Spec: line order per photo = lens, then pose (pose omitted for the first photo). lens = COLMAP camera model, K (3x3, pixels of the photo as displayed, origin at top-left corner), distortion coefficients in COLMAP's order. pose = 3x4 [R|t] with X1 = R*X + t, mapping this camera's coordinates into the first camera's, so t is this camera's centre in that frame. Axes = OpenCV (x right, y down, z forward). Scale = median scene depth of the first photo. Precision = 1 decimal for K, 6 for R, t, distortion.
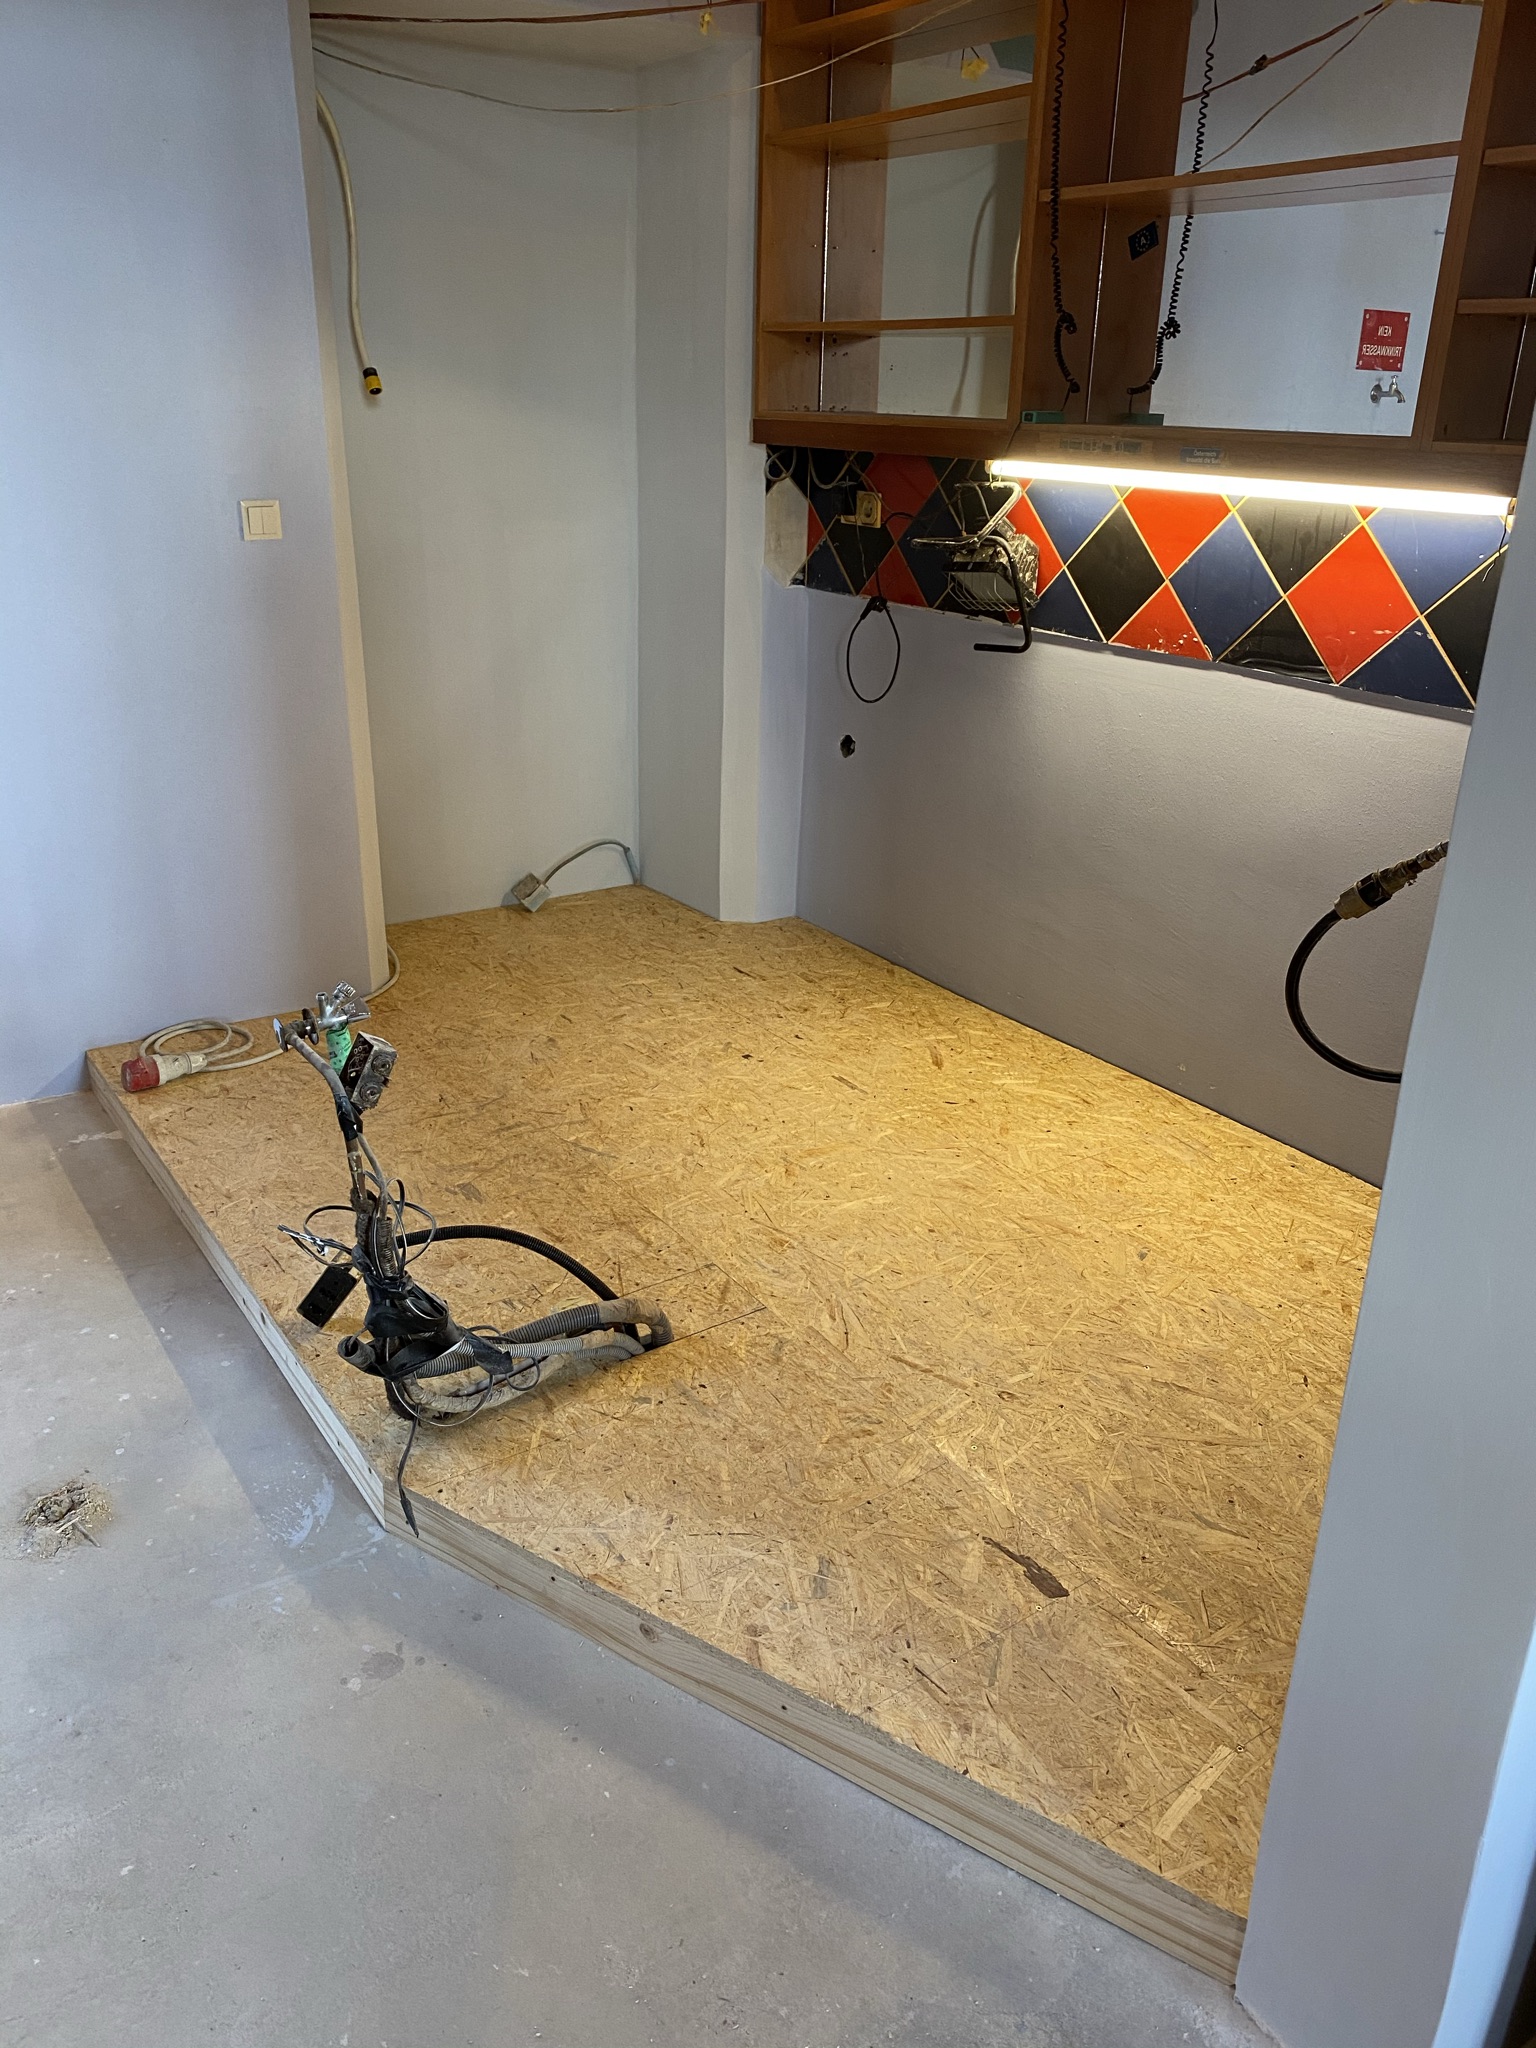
lens RADIAL K [[1536.5, 0, 768.0], [0, 1536.5, 1024.0], [0, 0, 1]] dist [0.000751, -0.000858]
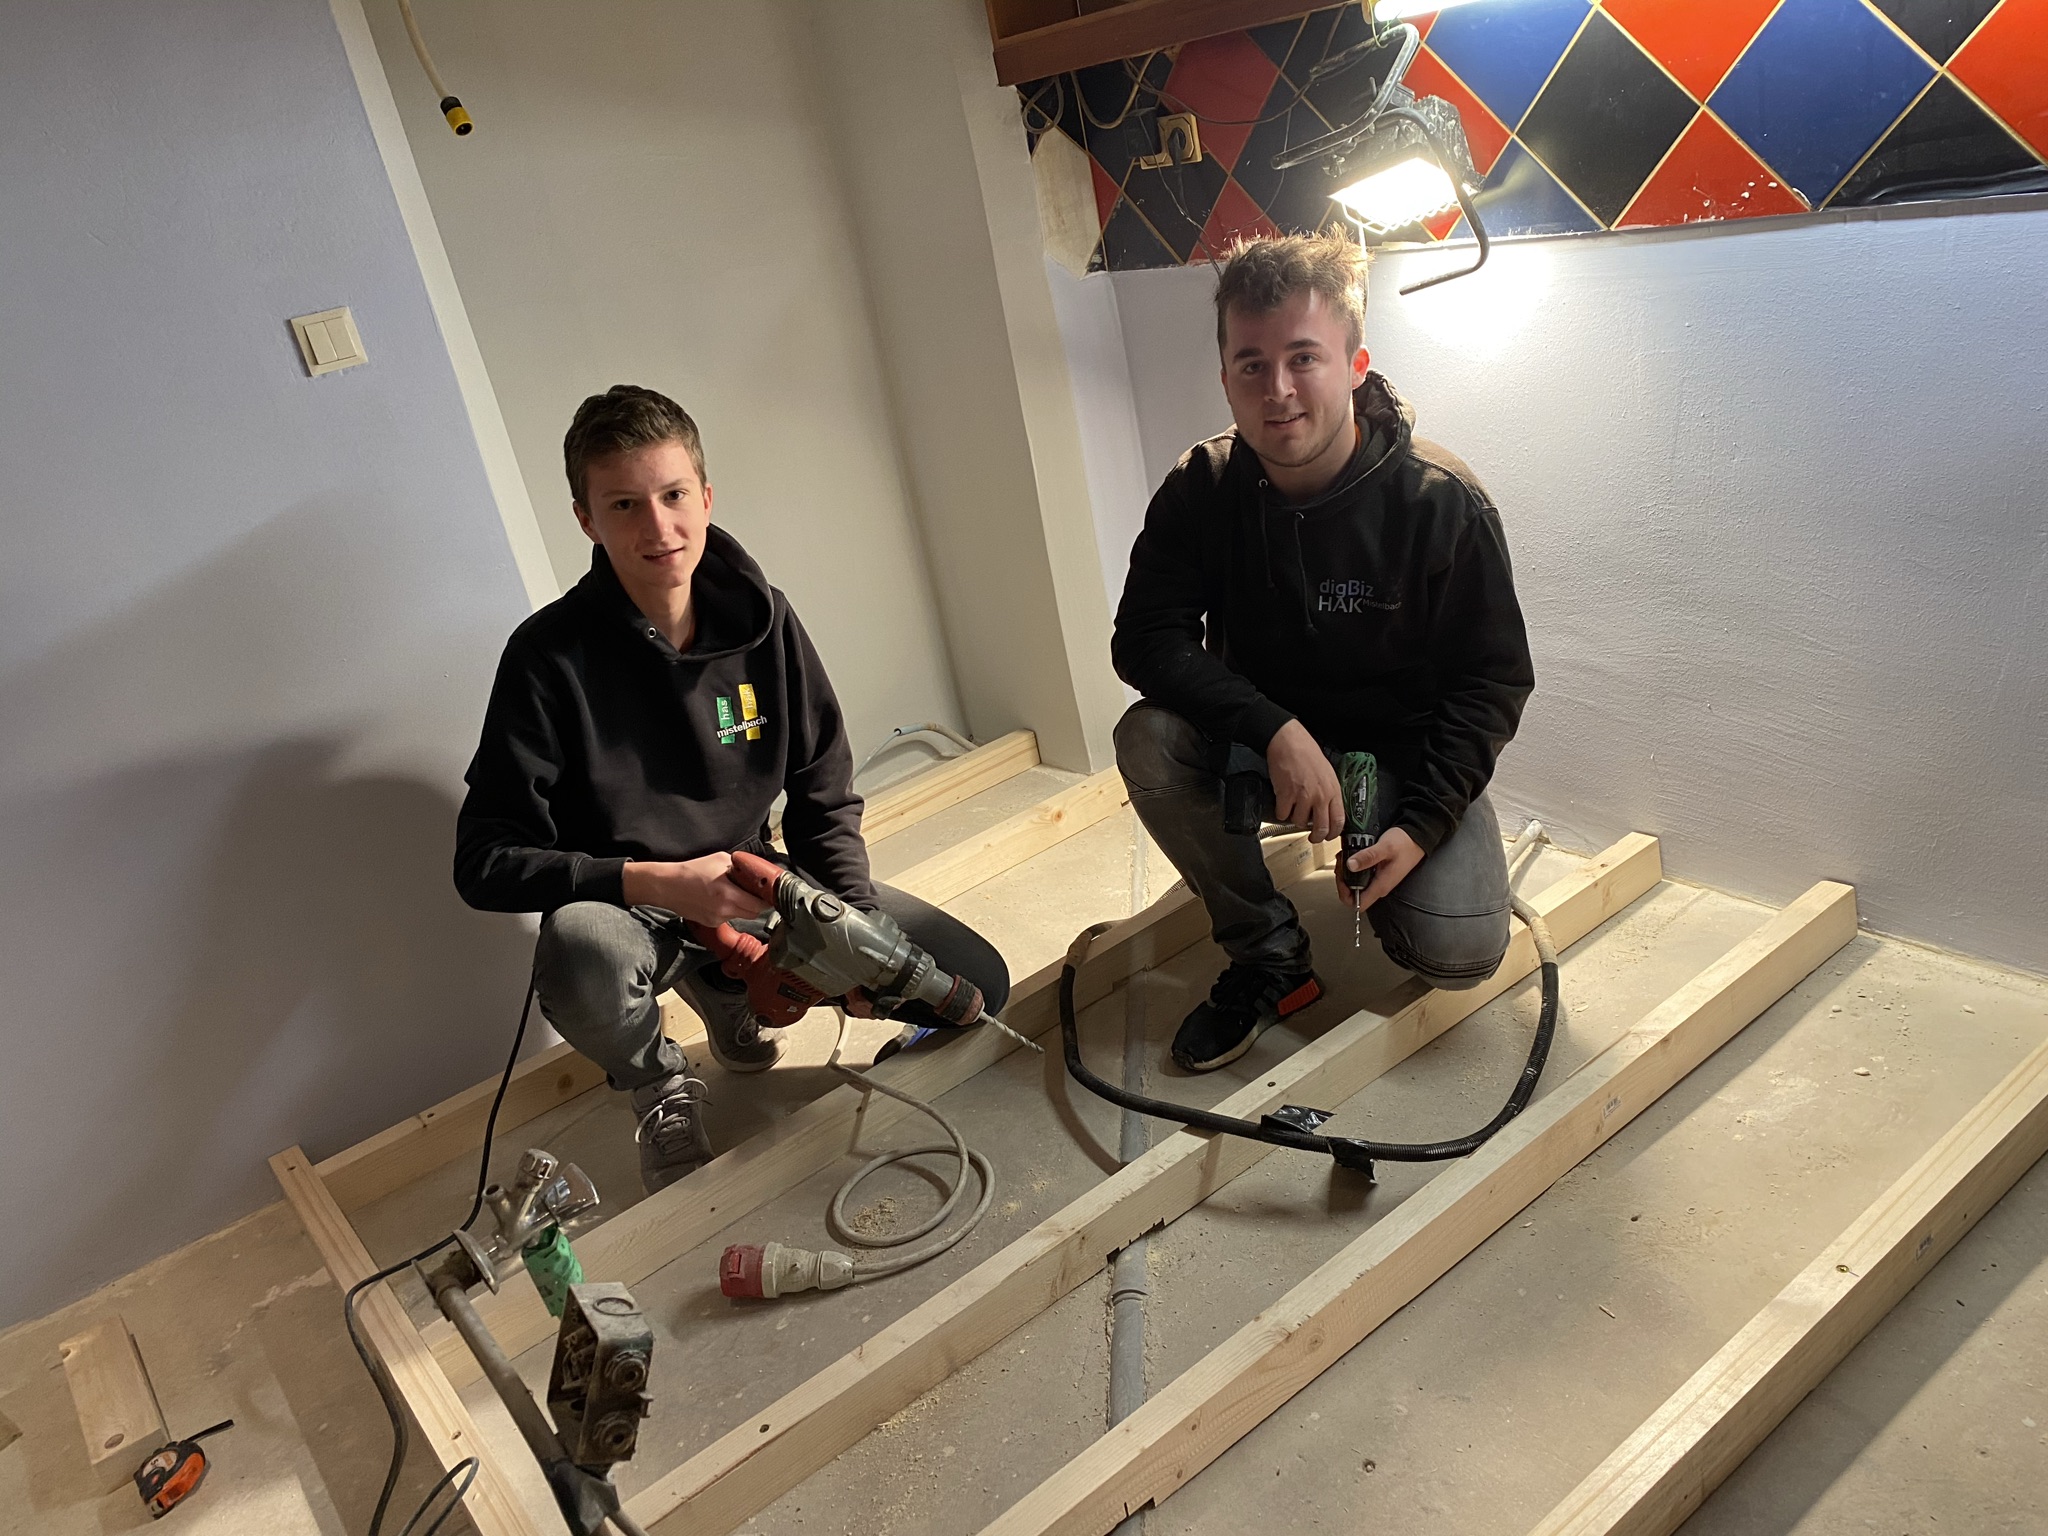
lens RADIAL K [[1536.5, 0, 1024.0], [0, 1536.5, 768.0], [0, 0, 1]] dist [0.000751, -0.000858]
pose [[0.975115, -0.218266, -0.038859, -0.040133], [0.218368, 0.975865, -0.001653, -0.066628], [0.038282, -0.006873, 0.999243, 0.288312]]
